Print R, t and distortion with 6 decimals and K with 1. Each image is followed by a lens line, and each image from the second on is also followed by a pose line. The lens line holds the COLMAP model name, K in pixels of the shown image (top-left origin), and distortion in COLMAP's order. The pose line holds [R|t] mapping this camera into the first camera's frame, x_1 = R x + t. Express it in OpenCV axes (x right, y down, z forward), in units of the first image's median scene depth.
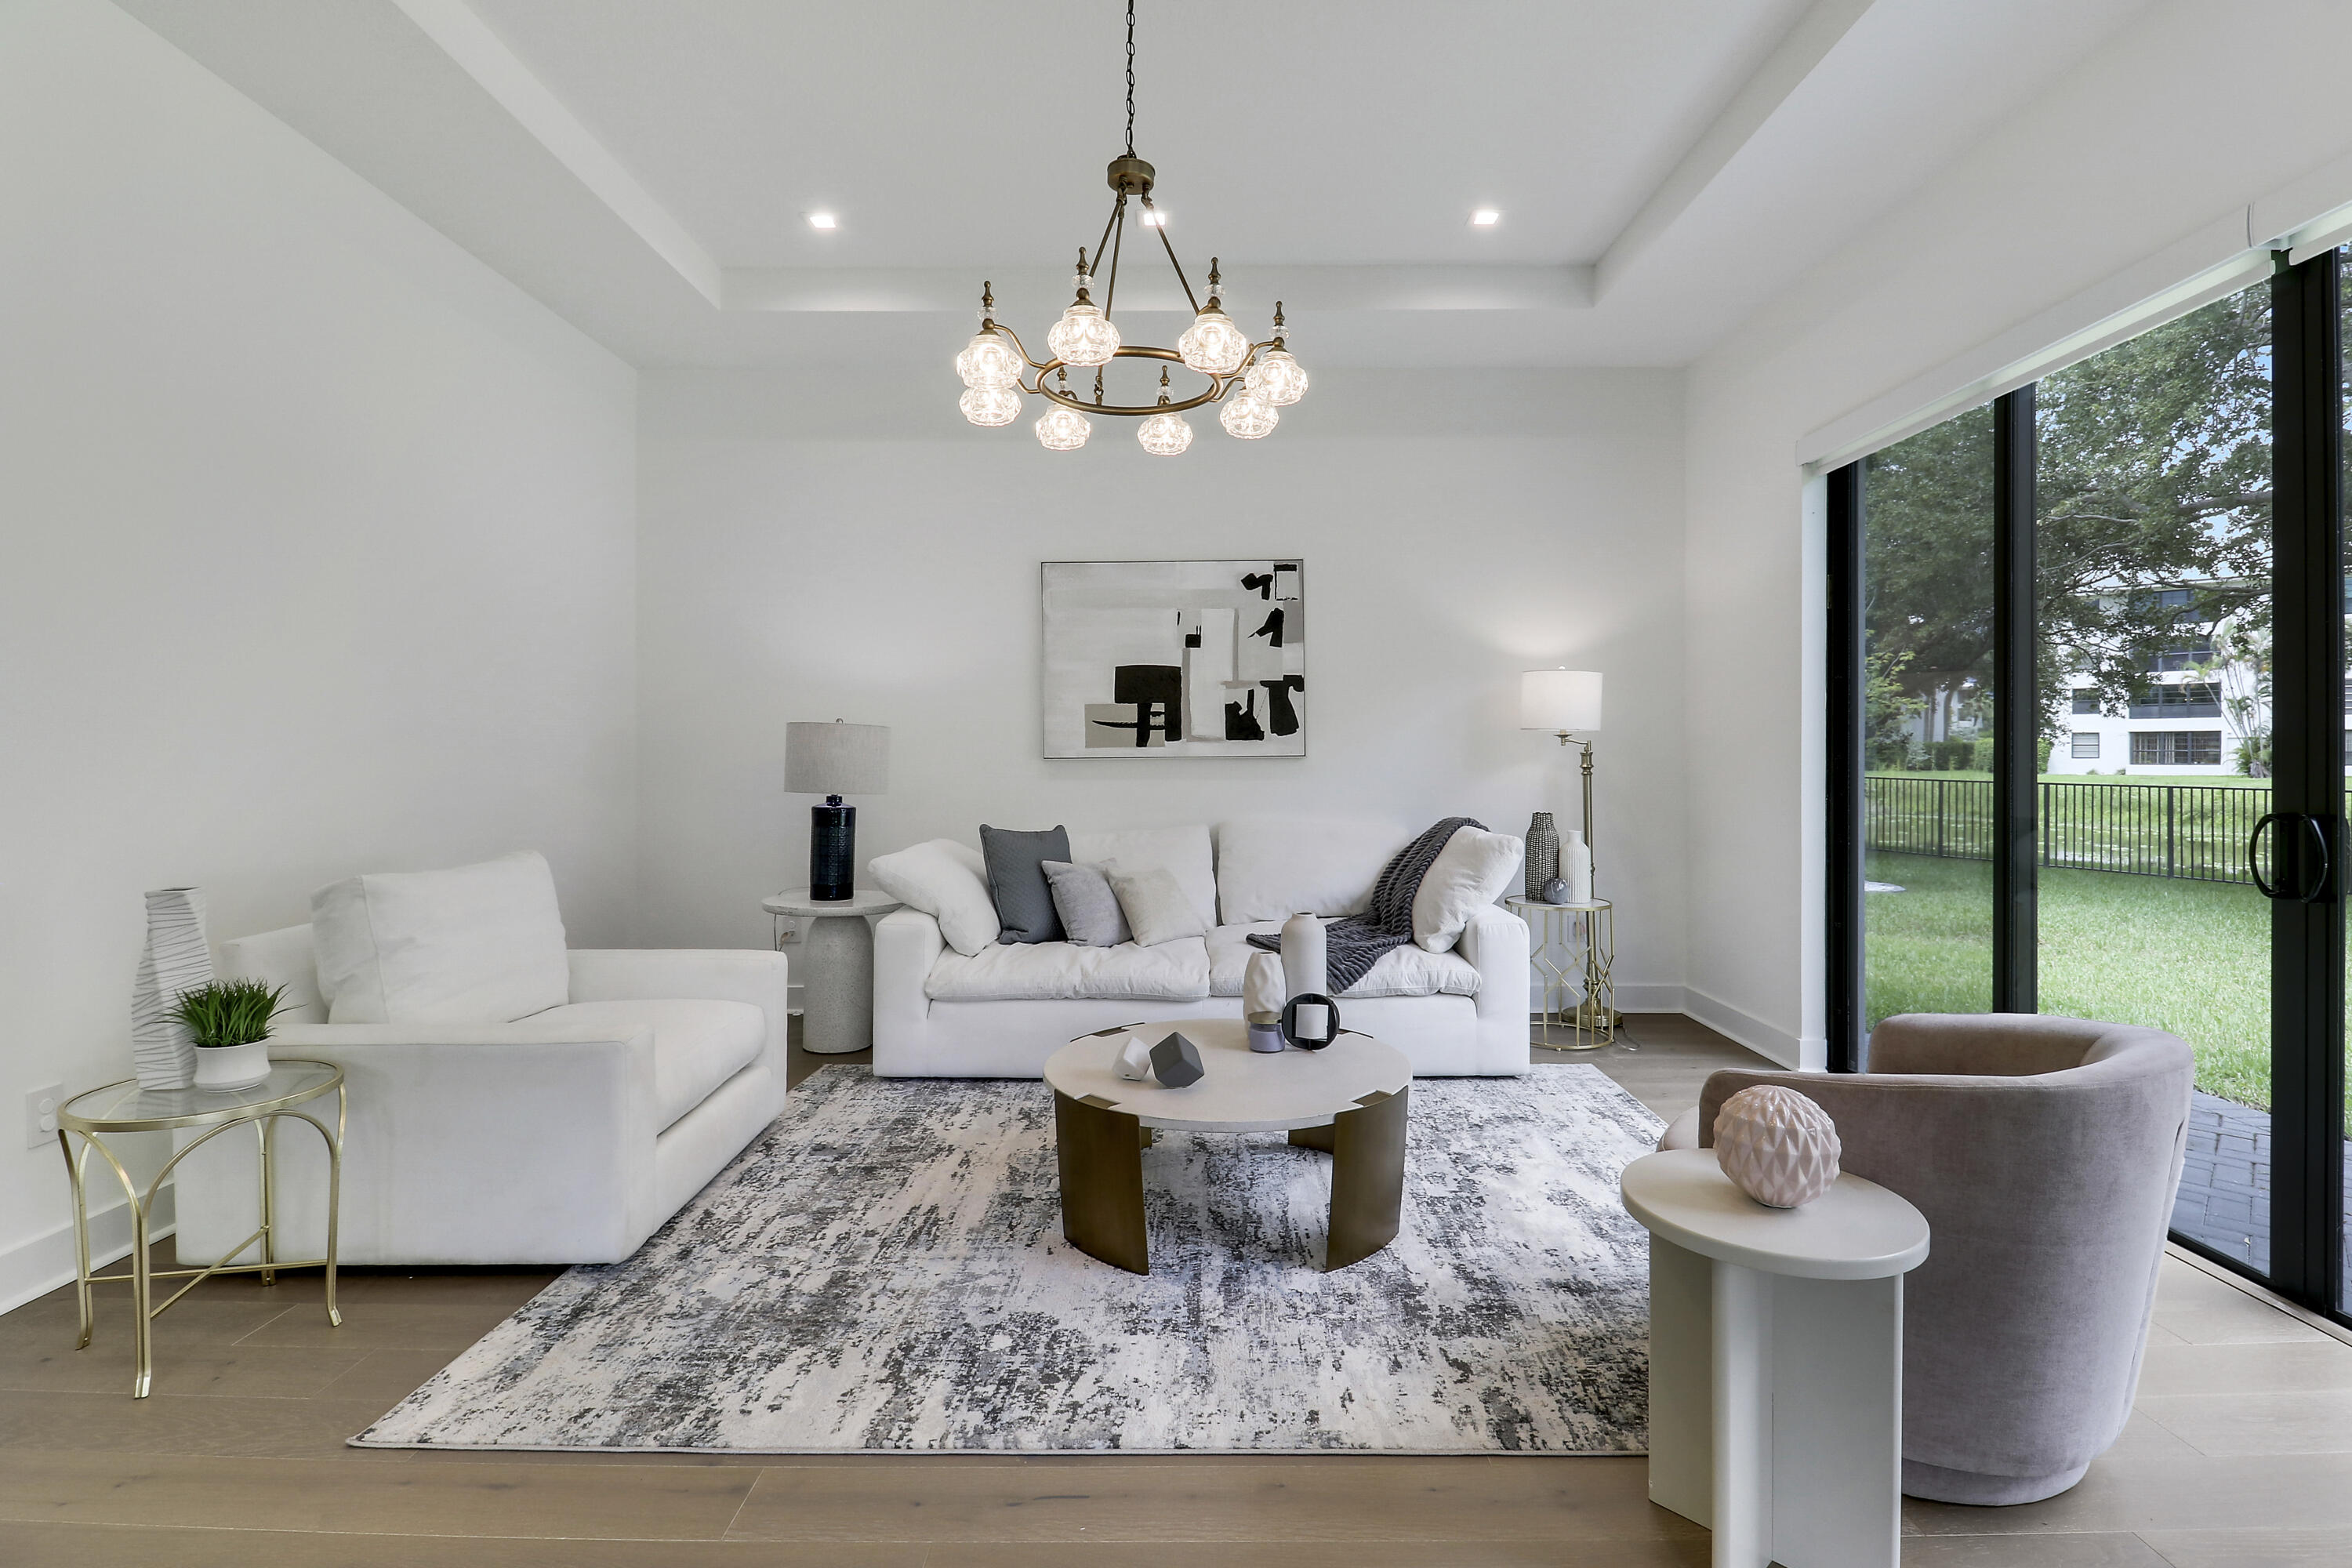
lens RADIAL K [[1100.5, 0, 1191.2], [0, 1100.5, 773.9], [0, 0, 1]] dist [0.009419, -0.019415]
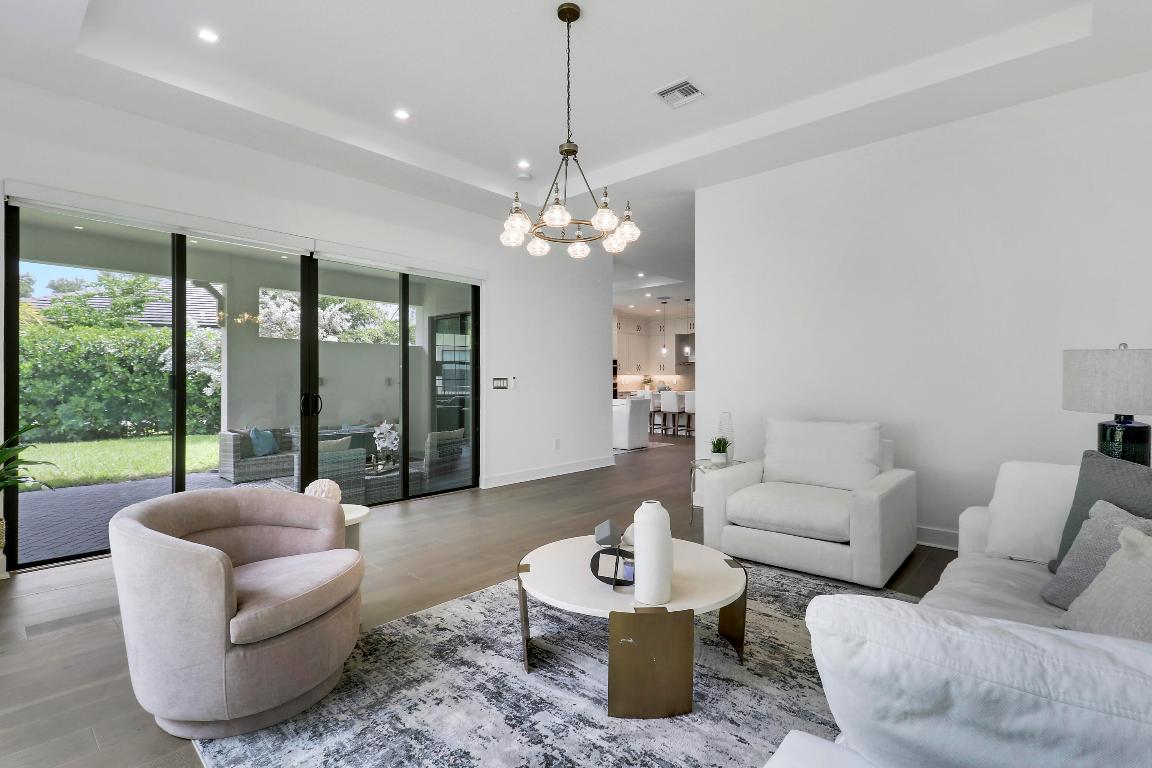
lens RADIAL K [[542.8, 0, 576.0], [0, 542.8, 384.0], [0, 0, 1]] dist [-0.014814, -0.000107]
pose [[-0.676597, 0.004897, -0.736338, 0.632442], [-0.013948, 0.999713, 0.019466, -0.019899], [0.736222, 0.023441, -0.676334, 1.385572]]
